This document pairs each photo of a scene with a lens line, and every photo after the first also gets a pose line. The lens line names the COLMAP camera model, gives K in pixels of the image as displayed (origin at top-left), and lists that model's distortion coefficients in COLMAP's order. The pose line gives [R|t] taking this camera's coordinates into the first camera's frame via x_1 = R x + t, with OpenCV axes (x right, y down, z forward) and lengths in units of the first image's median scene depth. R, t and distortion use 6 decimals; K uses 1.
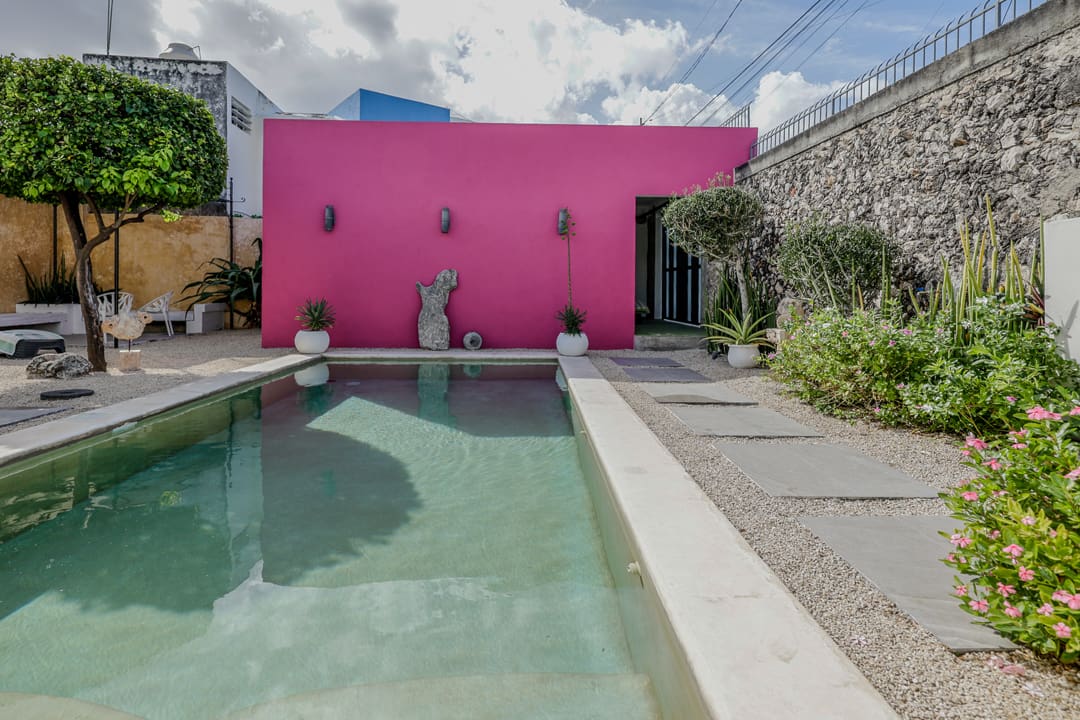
lens RADIAL K [[528.0, 0, 535.5], [0, 528.0, 291.4], [0, 0, 1]] dist [-0.004149, -0.000206]
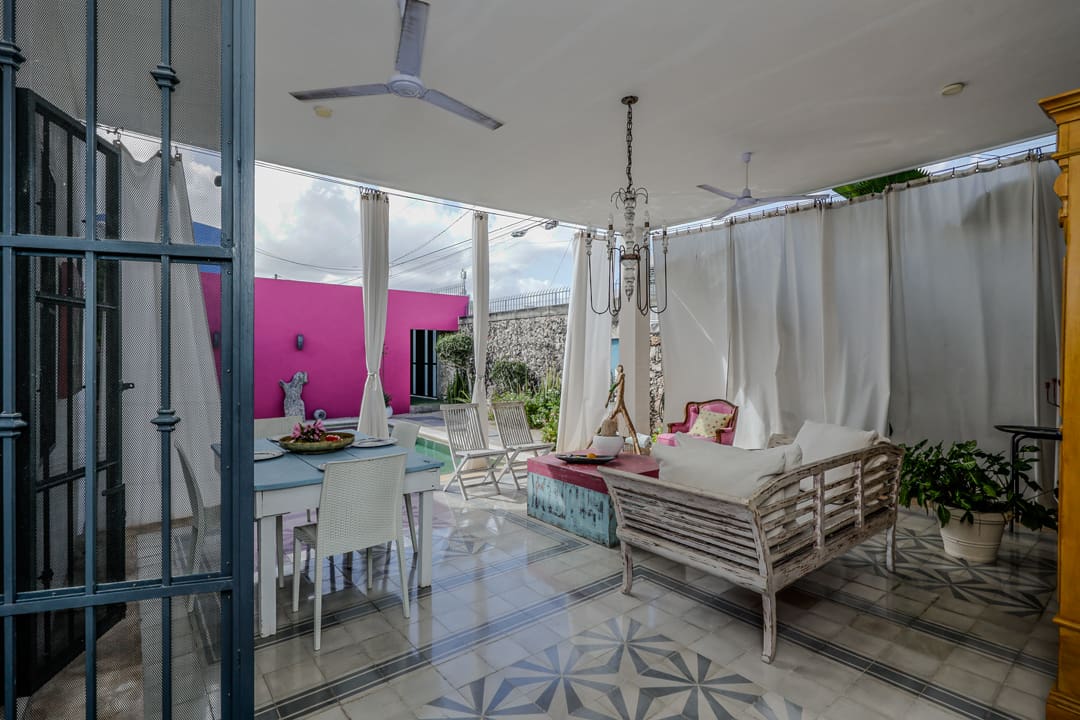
lens RADIAL K [[501.0, 0, 541.0], [0, 501.0, 355.5], [0, 0, 1]] dist [-0.001527, -0.000072]
pose [[0.800882, -0.001861, 0.598820, -0.595061], [0.005668, 0.999974, -0.004473, -0.097083], [-0.598796, 0.006976, 0.800871, -0.811054]]
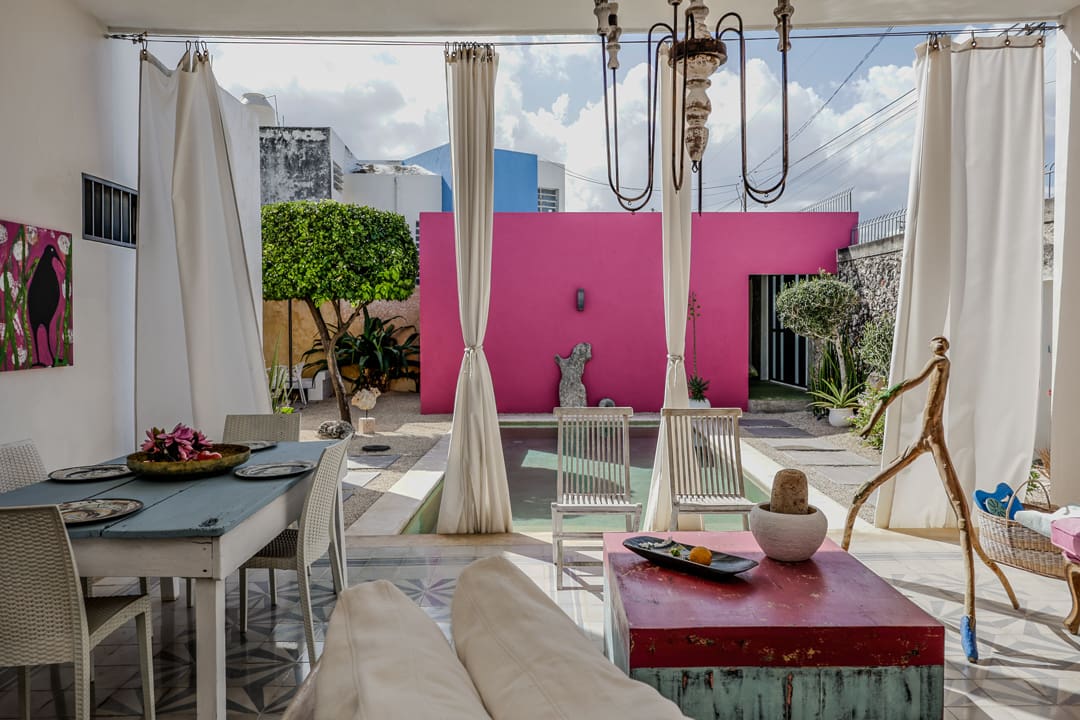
lens RADIAL K [[756.9, 0, 568.1], [0, 756.9, 337.1], [0, 0, 1]] dist [0.026092, -0.000870]
pose [[0.999912, -0.011343, -0.006817, -0.222883], [0.011438, 0.999837, 0.014002, -0.093594], [0.006657, -0.014078, 0.999879, -0.745248]]
